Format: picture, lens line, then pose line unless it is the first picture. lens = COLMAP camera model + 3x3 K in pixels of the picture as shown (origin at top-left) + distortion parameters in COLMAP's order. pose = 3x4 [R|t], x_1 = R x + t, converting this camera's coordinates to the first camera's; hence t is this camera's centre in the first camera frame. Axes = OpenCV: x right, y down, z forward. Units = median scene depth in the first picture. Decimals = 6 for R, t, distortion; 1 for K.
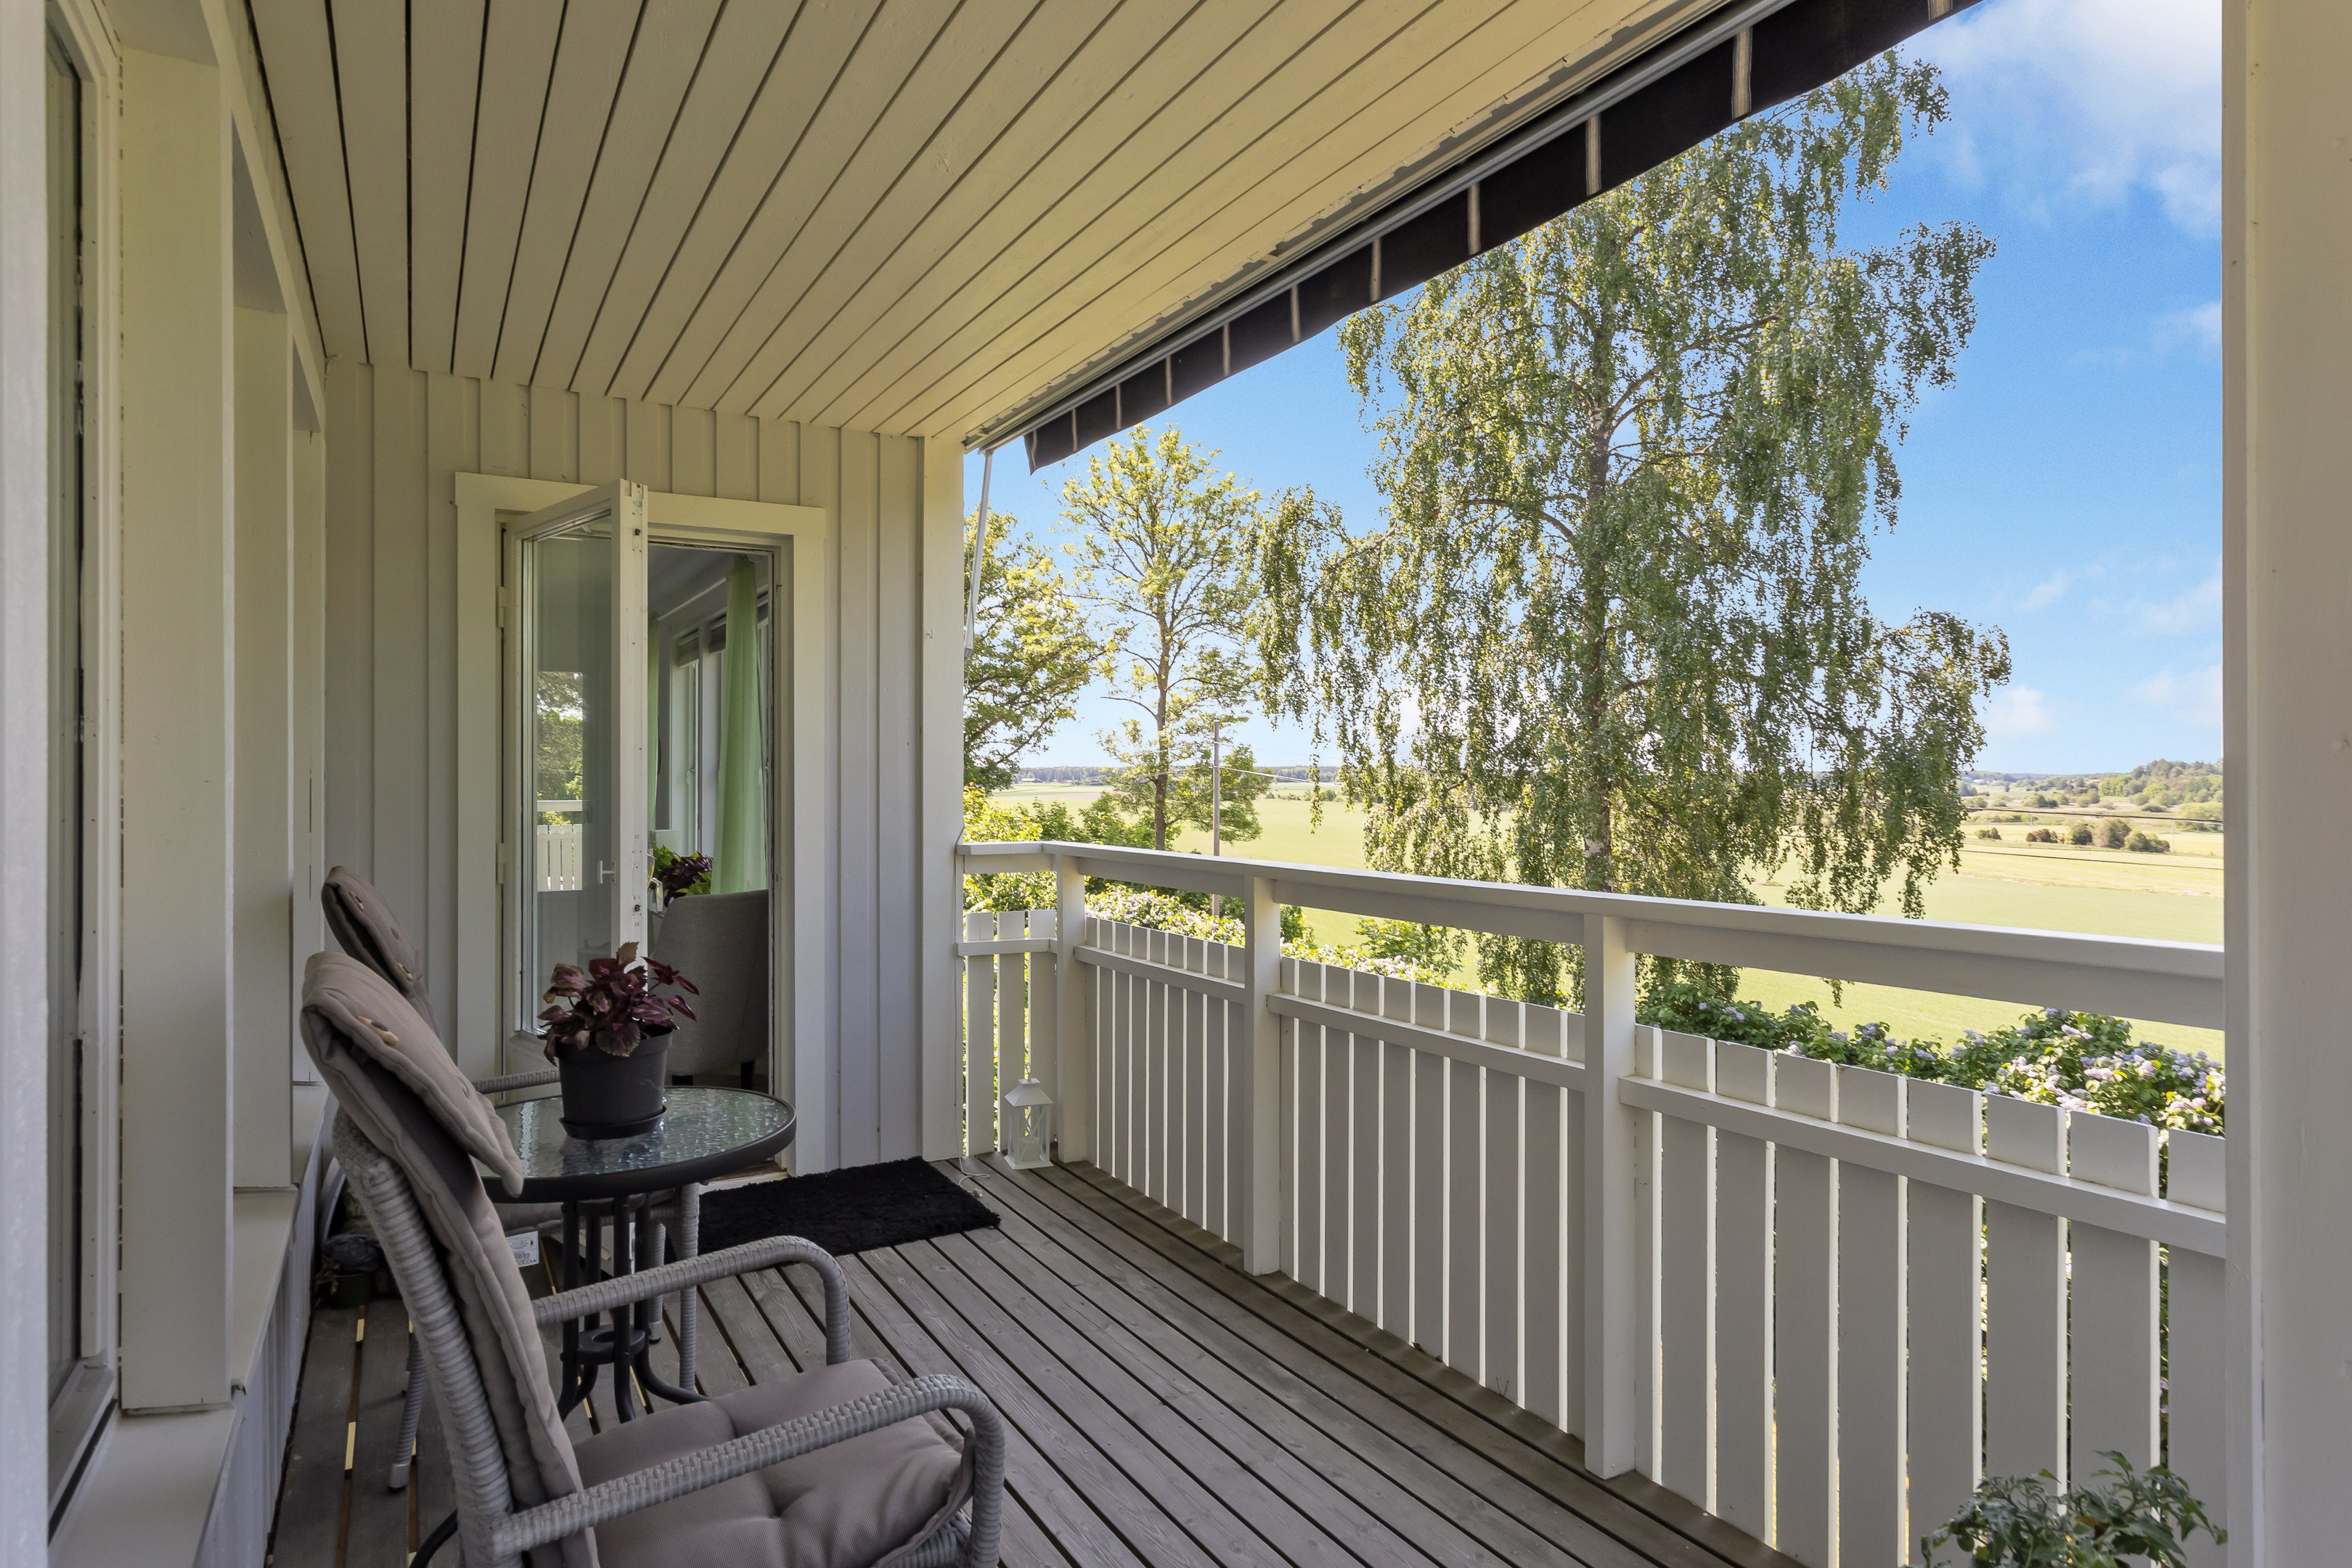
lens RADIAL K [[1391.6, 0, 1173.0], [0, 1391.6, 760.8], [0, 0, 1]] dist [0.036794, 0.001749]
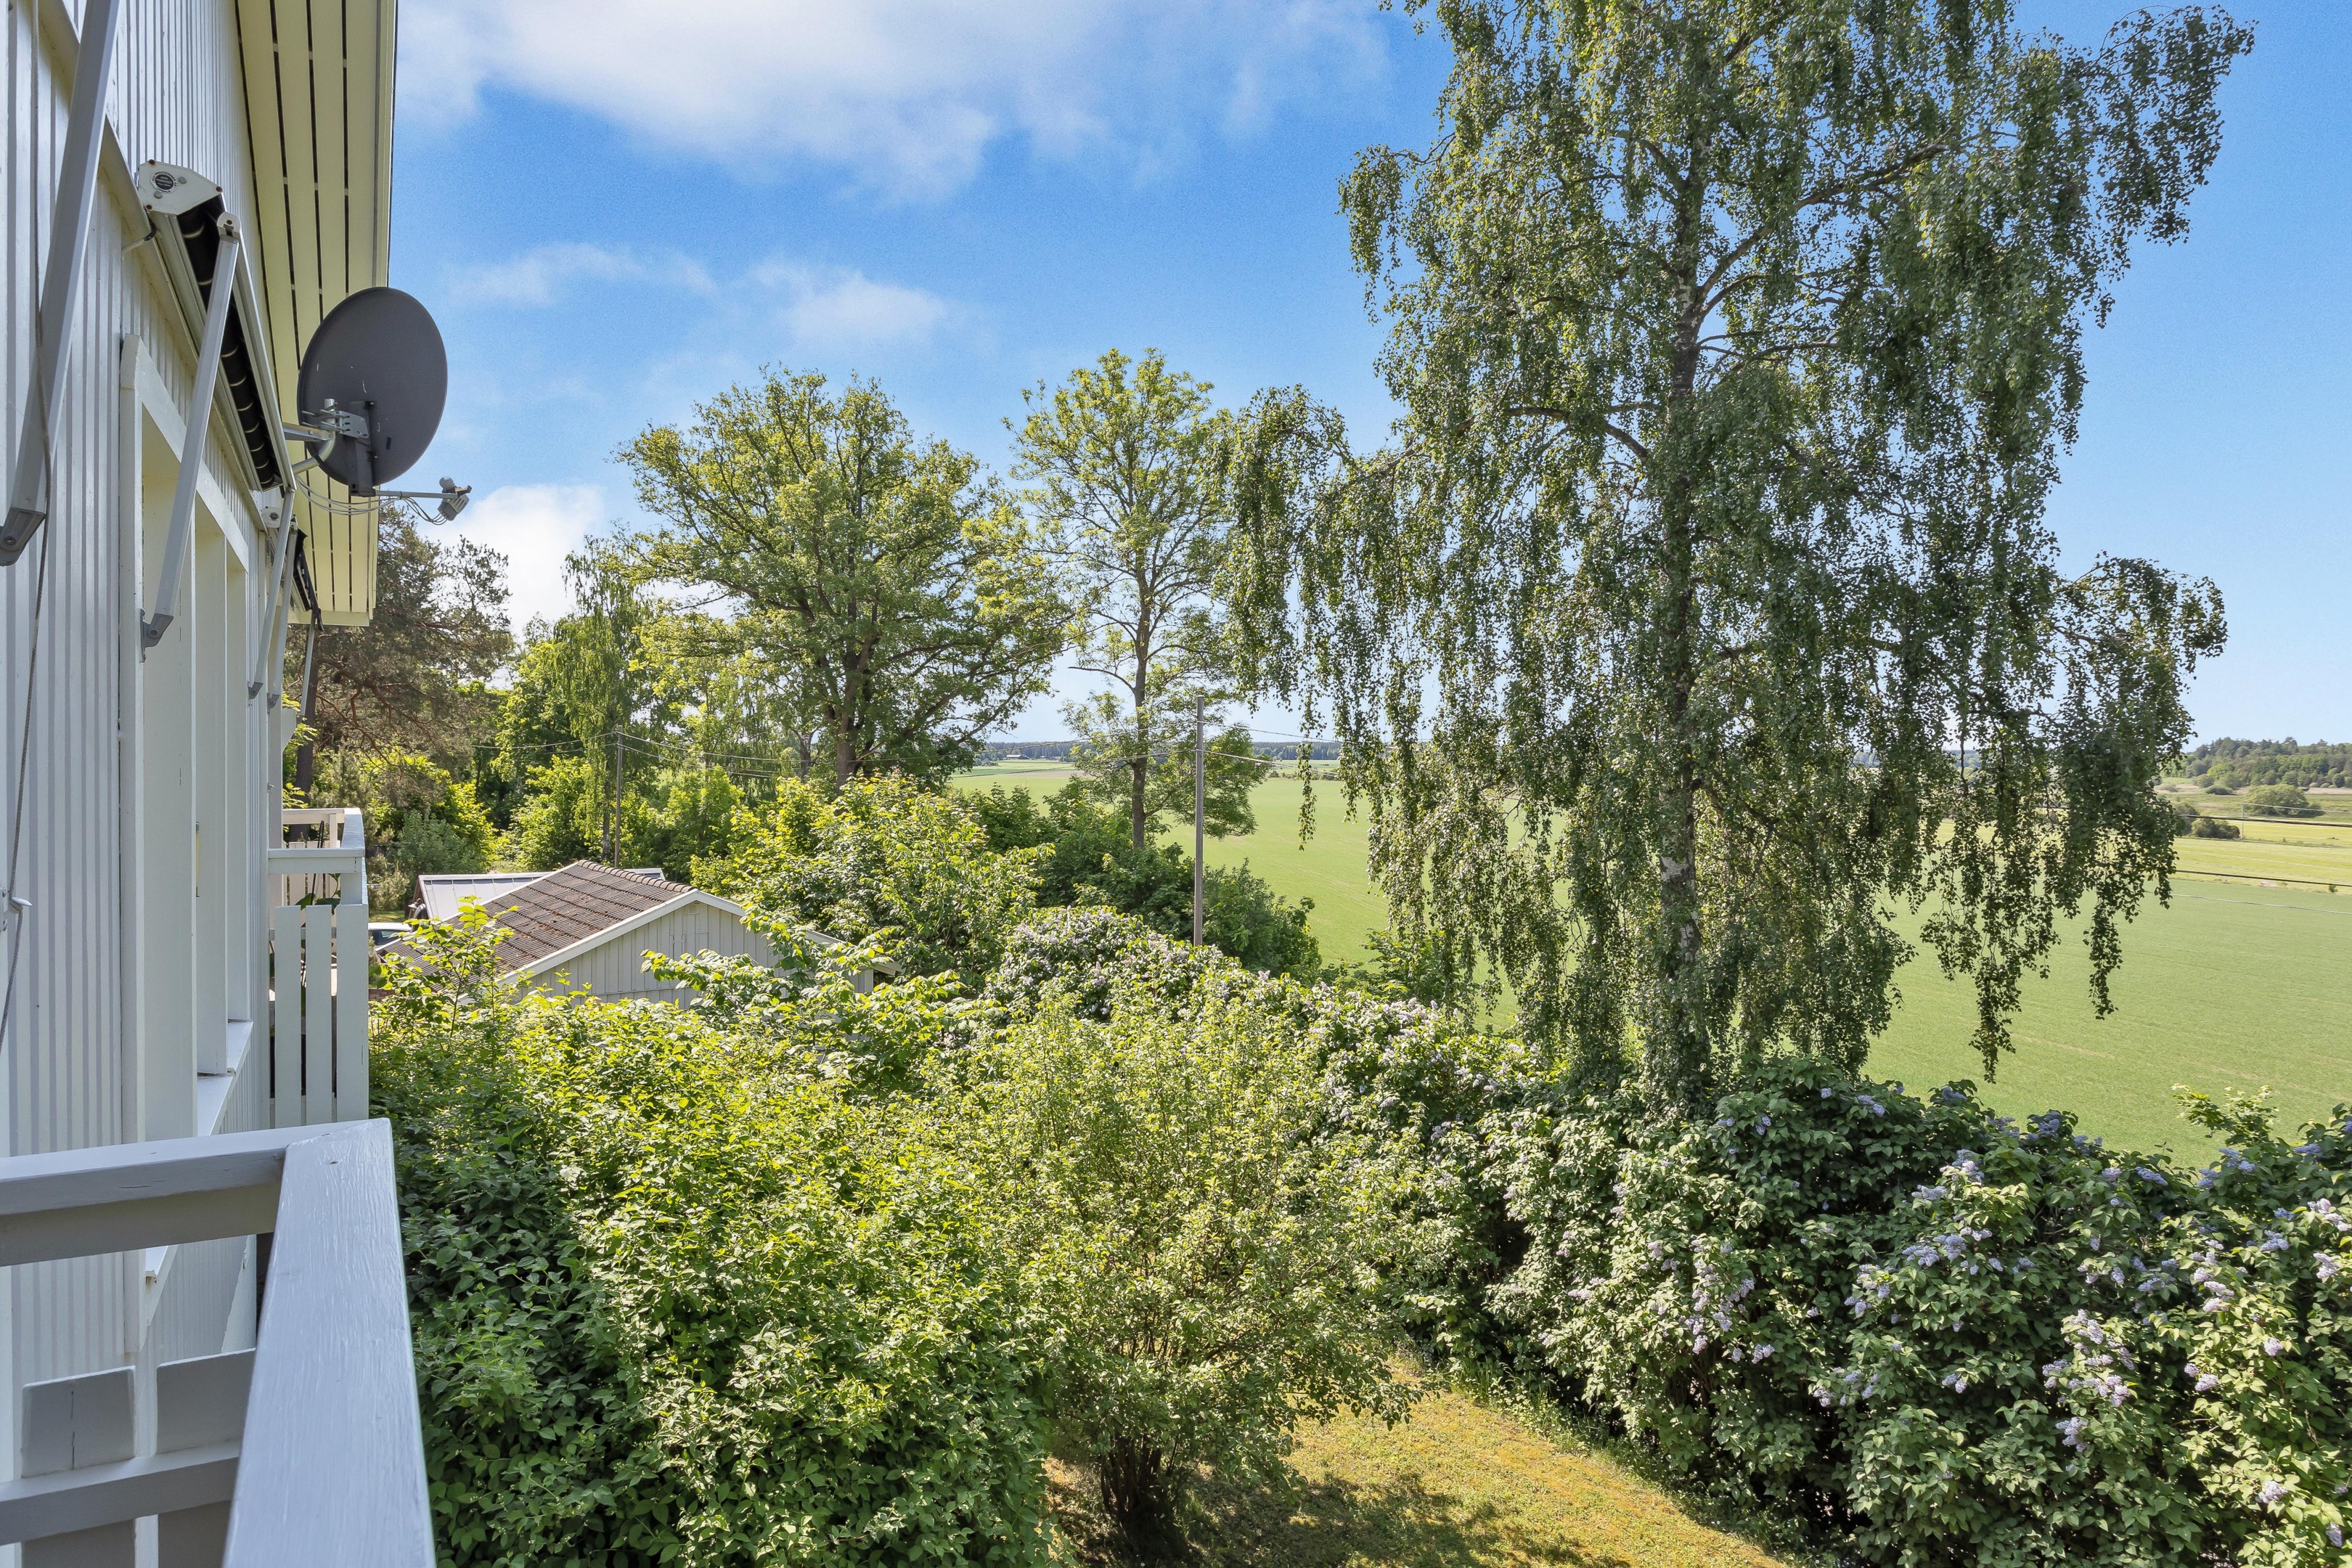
lens RADIAL K [[1512.6, 0, 1176.2], [0, 1512.6, 774.8], [0, 0, 1]] dist [0.008906, 0.000248]
pose [[0.999985, 0.002156, 0.005034, 0.027438], [-0.002281, 0.999687, 0.024930, -0.008144], [-0.004979, -0.024941, 0.999677, 0.178723]]
